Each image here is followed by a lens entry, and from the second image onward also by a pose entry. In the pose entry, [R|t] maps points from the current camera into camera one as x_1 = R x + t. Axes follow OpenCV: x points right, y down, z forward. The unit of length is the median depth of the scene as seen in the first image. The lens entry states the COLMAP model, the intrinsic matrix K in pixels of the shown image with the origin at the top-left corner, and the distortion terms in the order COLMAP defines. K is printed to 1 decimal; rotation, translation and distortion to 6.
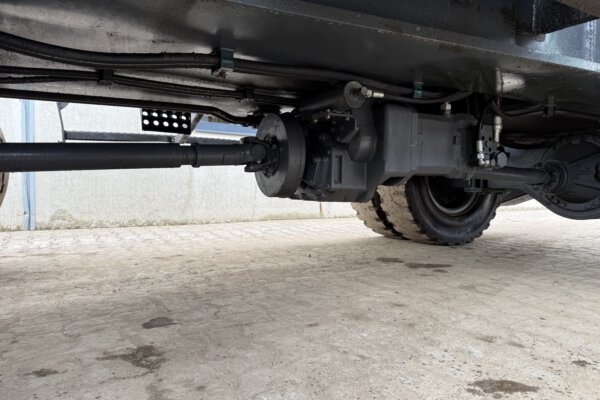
lens RADIAL K [[416.2, 0, 295.5], [0, 416.2, 198.7], [0, 0, 1]] dist [0.045216, -0.039087]
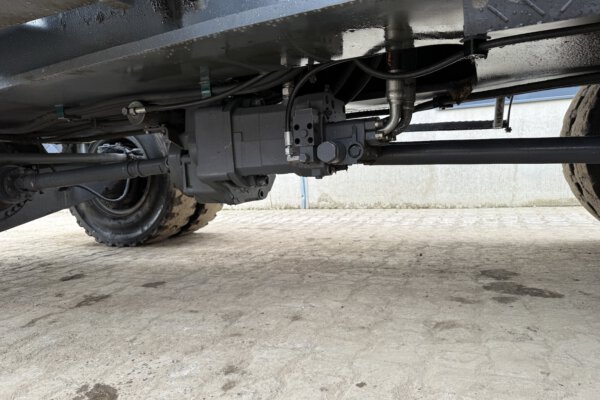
lens RADIAL K [[416.2, 0, 297.3], [0, 416.2, 200.9], [0, 0, 1]] dist [0.045216, -0.039087]
pose [[0.591693, 0.023268, -0.805828, 0.389200], [0.030293, 0.998236, 0.051067, -0.017152], [0.805594, -0.054627, 0.589944, 0.196955]]
